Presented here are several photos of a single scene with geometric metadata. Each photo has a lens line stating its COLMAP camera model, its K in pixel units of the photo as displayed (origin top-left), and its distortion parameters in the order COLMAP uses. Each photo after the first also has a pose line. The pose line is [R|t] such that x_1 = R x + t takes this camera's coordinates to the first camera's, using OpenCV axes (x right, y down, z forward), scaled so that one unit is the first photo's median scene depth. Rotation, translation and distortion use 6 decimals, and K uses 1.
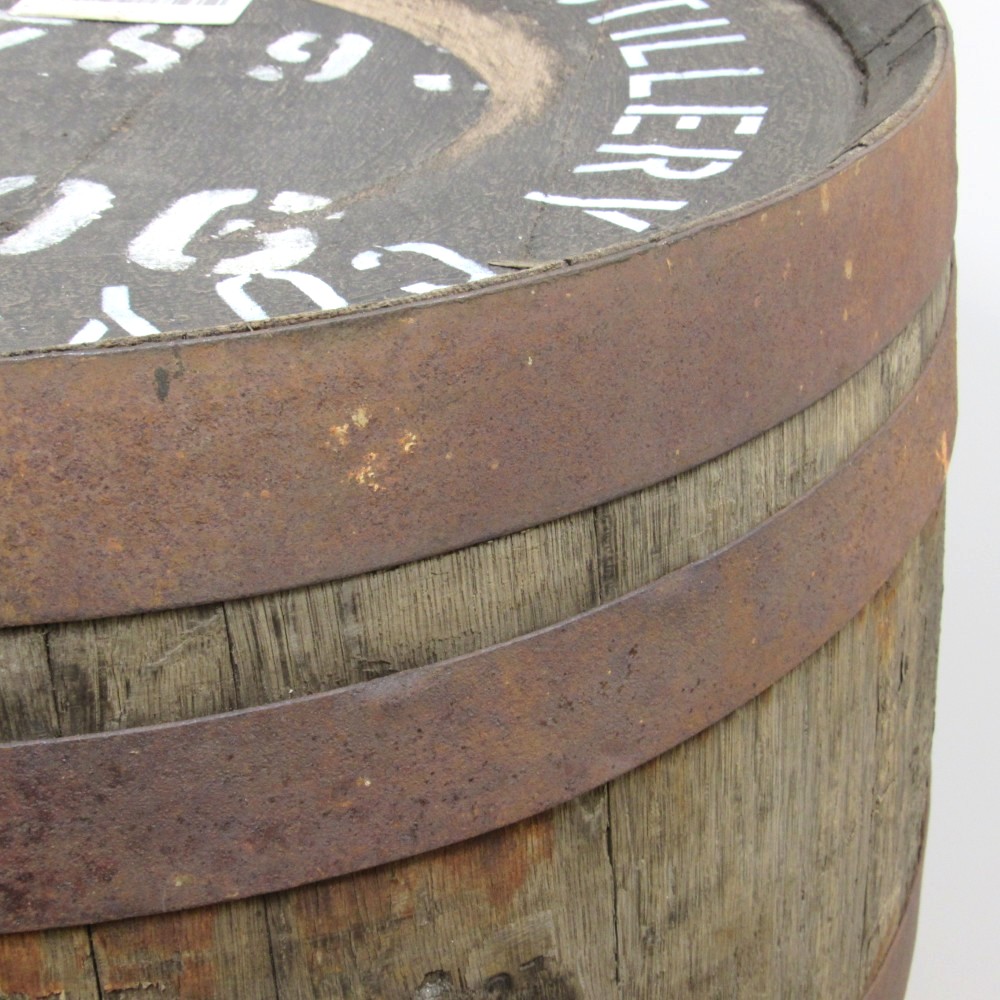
lens RADIAL K [[1619.3, 0, 502.6], [0, 1619.3, 500.2], [0, 0, 1]] dist [-0.067089, 0.000000]
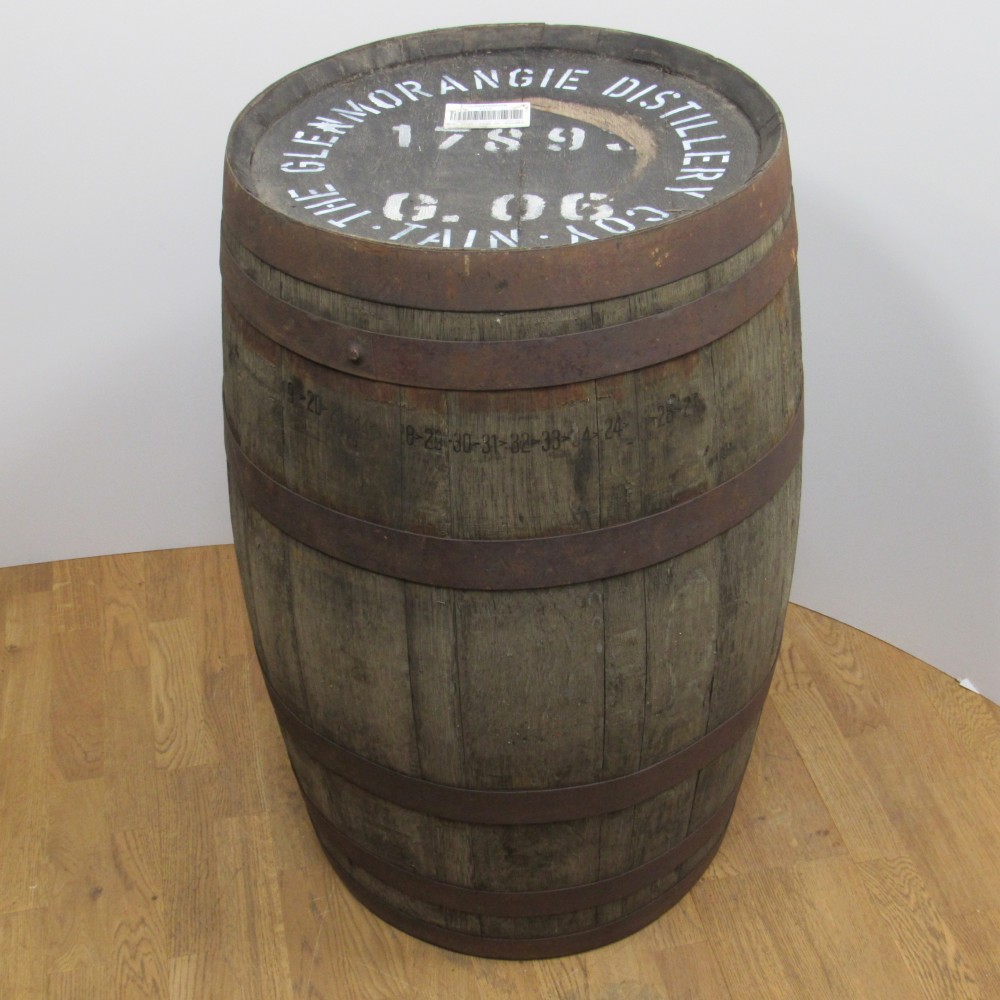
lens RADIAL K [[1619.3, 0, 493.7], [0, 1619.3, 501.1], [0, 0, 1]] dist [-0.067089, 0.000000]
pose [[0.994553, -0.095881, 0.040887, -0.585195], [0.093371, 0.993857, 0.059422, 0.246131], [-0.046334, -0.055281, 0.997395, -2.583463]]
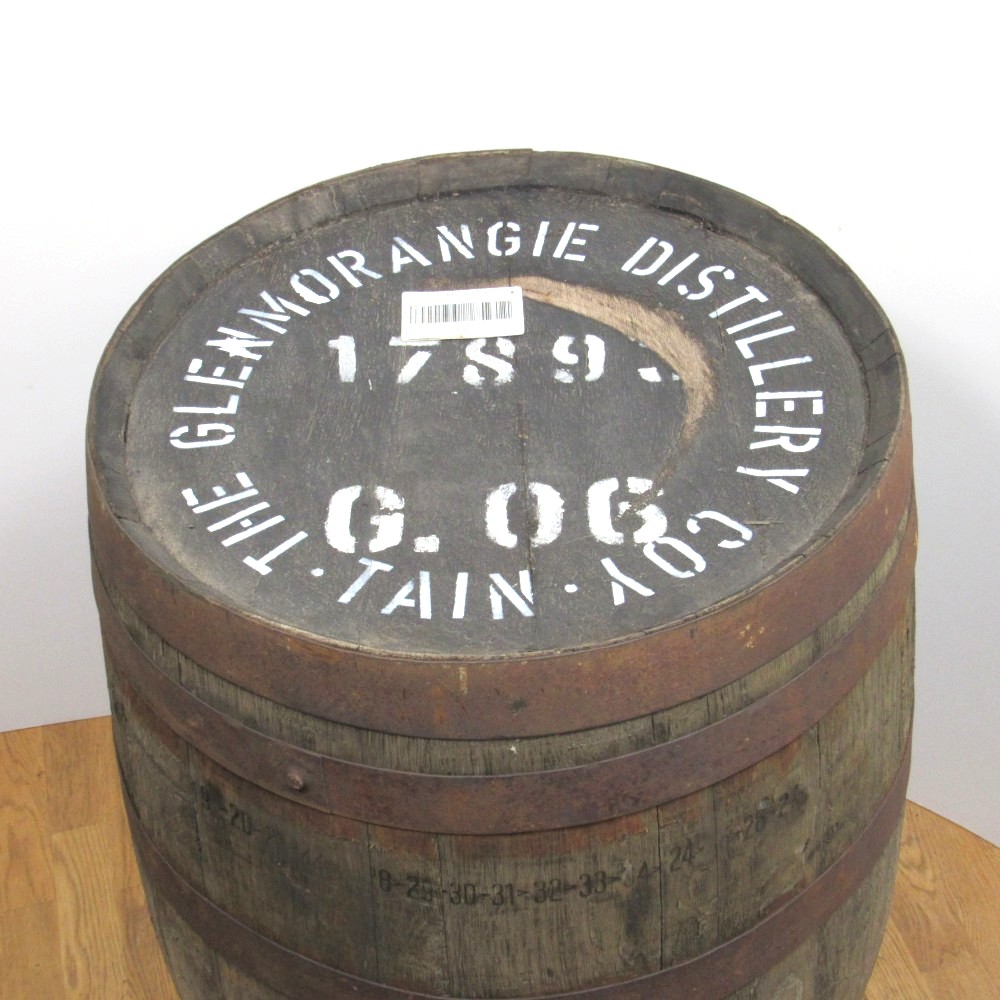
lens RADIAL K [[1619.3, 0, 501.1], [0, 1619.3, 503.3], [0, 0, 1]] dist [-0.067089, 0.000000]
pose [[0.986676, -0.145969, 0.071863, -0.529428], [0.133091, 0.978176, 0.159555, -0.597180], [-0.093584, -0.147864, 0.984570, -1.356104]]
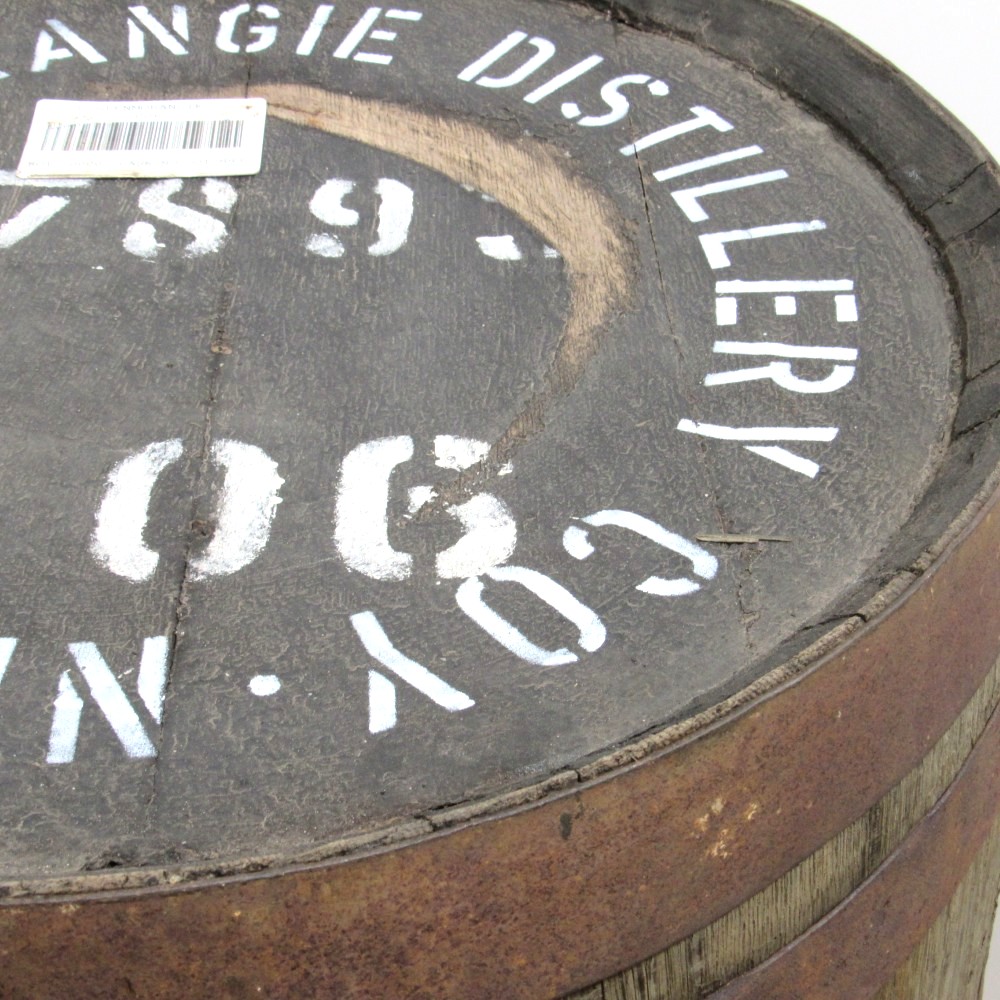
lens RADIAL K [[1619.3, 0, 502.3], [0, 1619.3, 504.5], [0, 0, 1]] dist [-0.067089, 0.000000]
pose [[0.982943, -0.111017, 0.146625, -0.274596], [0.092889, 0.987775, 0.125191, -0.299676], [-0.158731, -0.109435, 0.981238, -0.016833]]
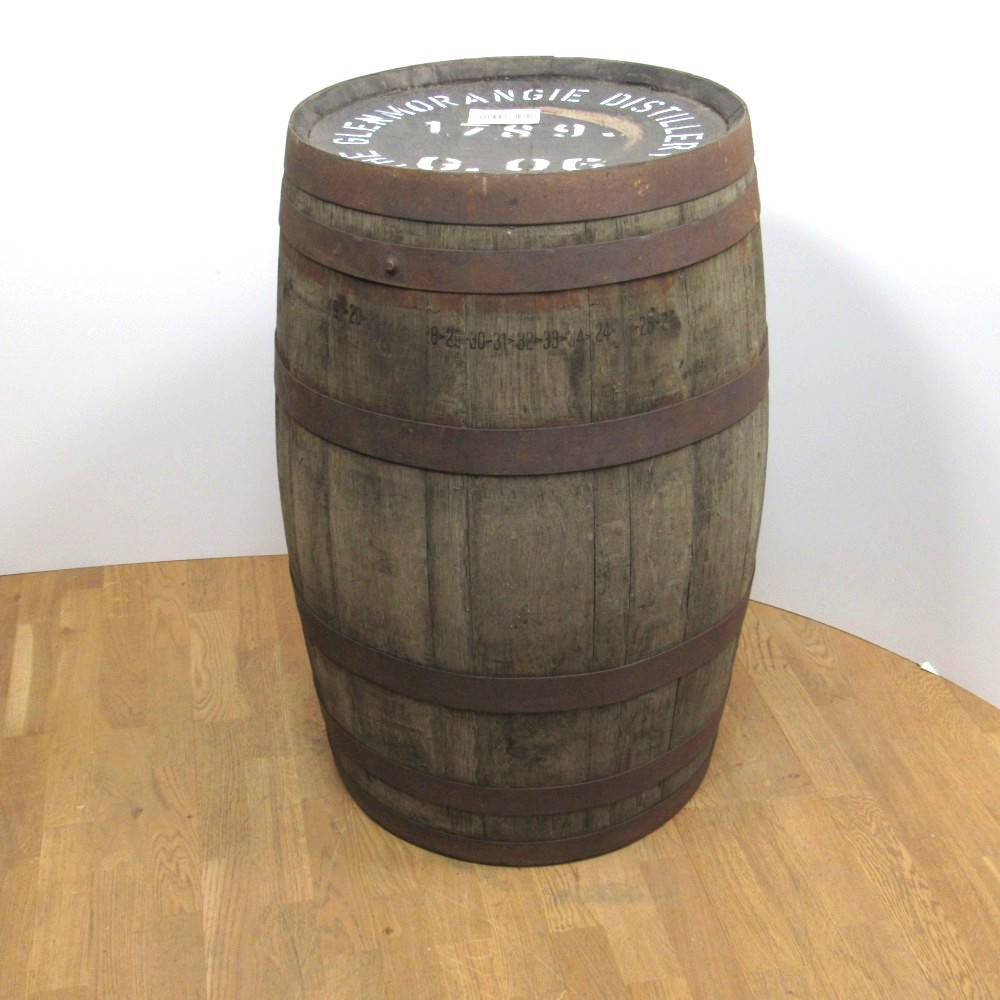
lens RADIAL K [[1619.3, 0, 494.0], [0, 1619.3, 501.6], [0, 0, 1]] dist [-0.067089, 0.000000]
pose [[0.996666, -0.068709, 0.043994, -0.668063], [0.072139, 0.994033, -0.081824, 1.077133], [-0.038110, 0.084725, 0.995675, -3.244131]]
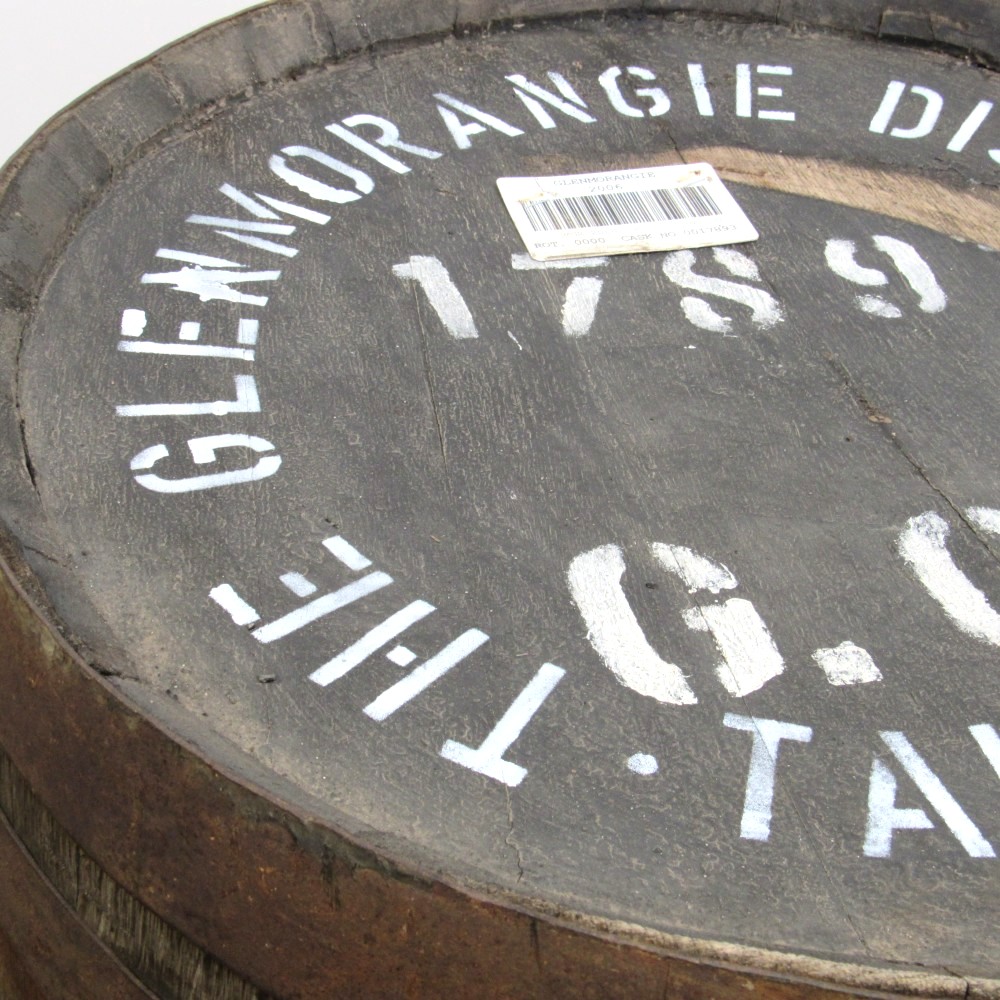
lens RADIAL K [[1619.3, 0, 496.5], [0, 1619.3, 507.7], [0, 0, 1]] dist [-0.067089, 0.000000]
pose [[0.926972, -0.214336, 0.307870, -0.968025], [0.174932, 0.972983, 0.150676, -0.456119], [-0.331847, -0.085816, 0.939422, 0.138357]]
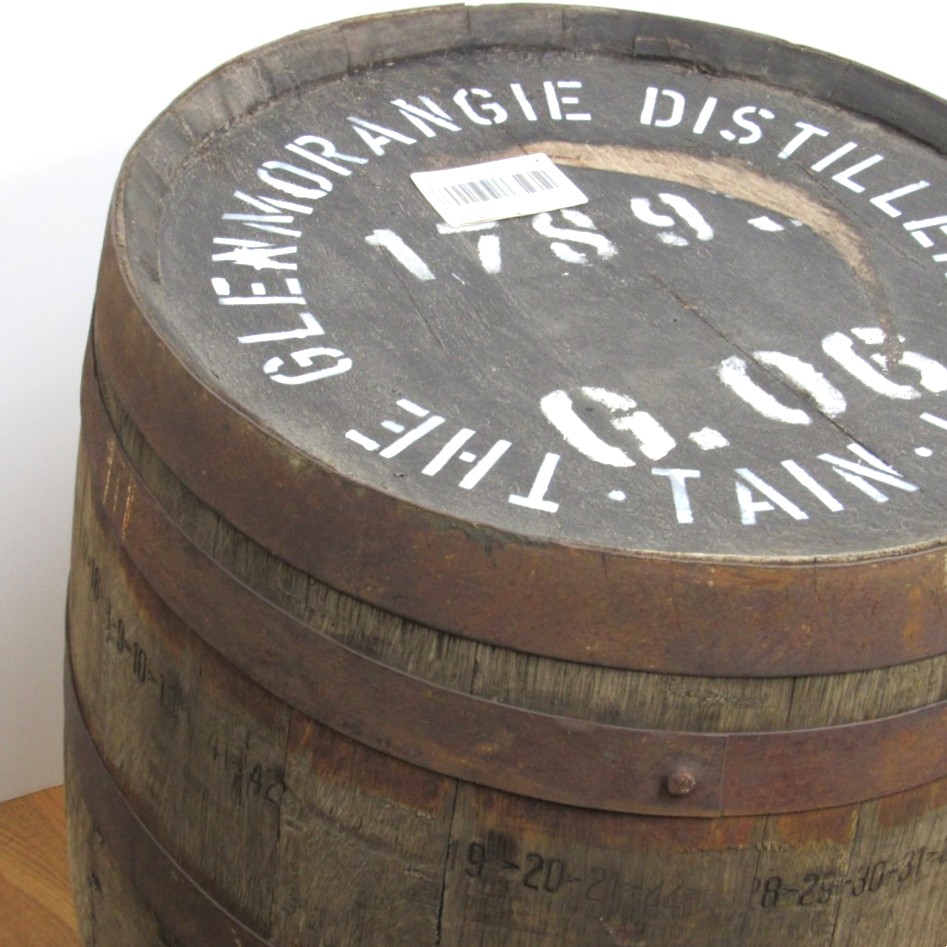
lens RADIAL K [[1618.3, 0, 470.3], [0, 1618.3, 474.1], [0, 0, 1]] dist [-0.062755, 0.000000]
pose [[0.826957, -0.307189, 0.470933, -1.549643], [0.244070, 0.950656, 0.191526, -0.540939], [-0.506530, -0.043443, 0.861127, -0.405940]]
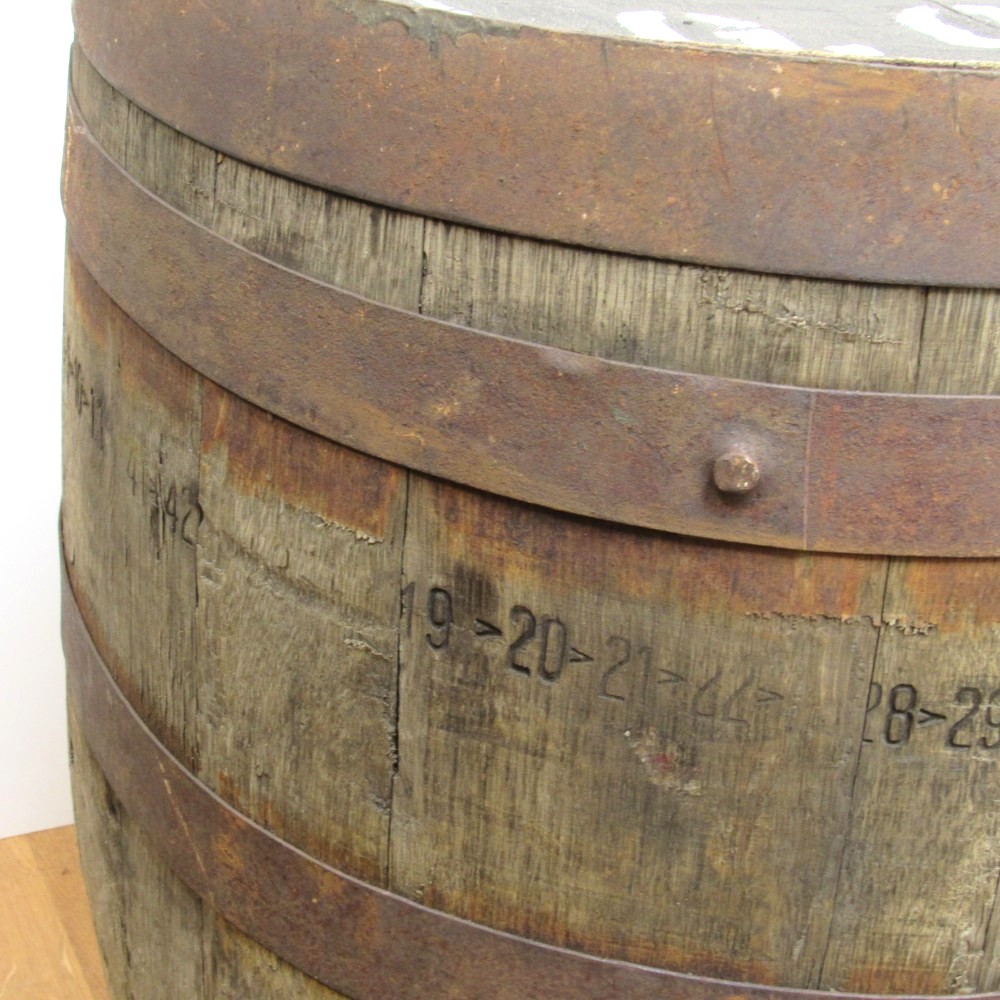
lens RADIAL K [[1619.3, 0, 498.8], [0, 1619.3, 503.5], [0, 0, 1]] dist [-0.067089, 0.000000]
pose [[0.927846, -0.197439, 0.316416, -1.167875], [0.195745, 0.979939, 0.037473, 0.065609], [-0.317467, 0.027168, 0.947880, -0.038774]]
